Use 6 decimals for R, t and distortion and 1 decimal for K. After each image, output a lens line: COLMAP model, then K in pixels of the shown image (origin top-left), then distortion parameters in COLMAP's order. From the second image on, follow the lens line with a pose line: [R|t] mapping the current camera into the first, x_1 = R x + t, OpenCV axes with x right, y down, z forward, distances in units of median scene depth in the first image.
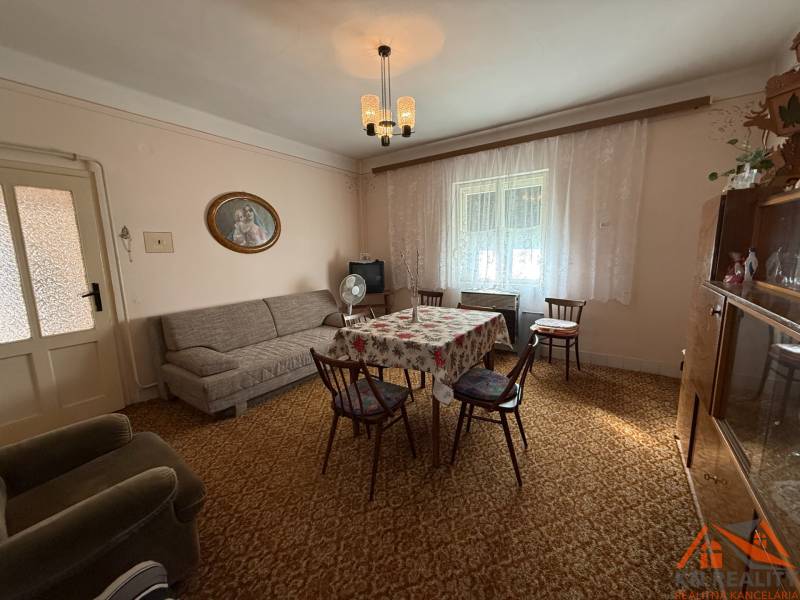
lens RADIAL K [[313.2, 0, 396.1], [0, 313.2, 297.5], [0, 0, 1]] dist [-0.000453, 0.000037]
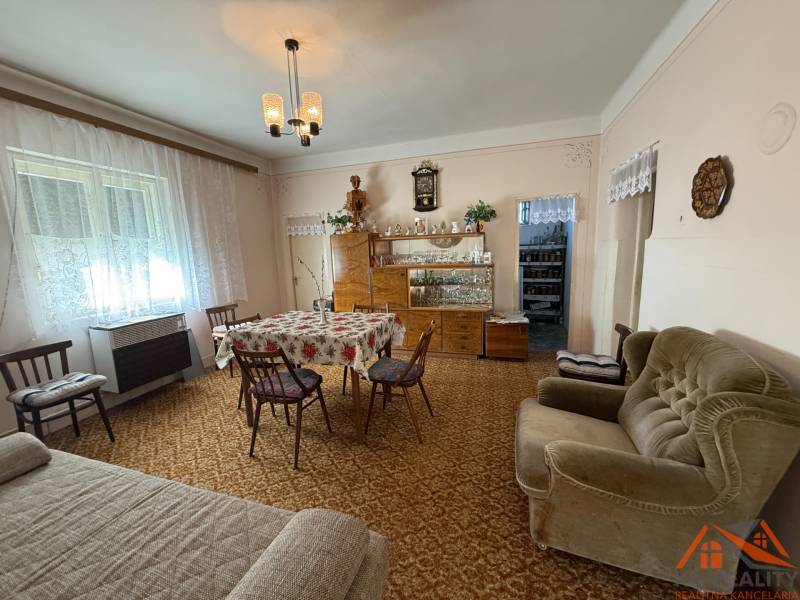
lens RADIAL K [[313.2, 0, 397.5], [0, 313.2, 299.3], [0, 0, 1]] dist [-0.000453, 0.000037]
pose [[-0.279544, -0.119453, 0.952673, -0.709474], [0.187041, 0.966446, 0.176064, -0.099278], [-0.941738, 0.227407, -0.247821, 0.708387]]
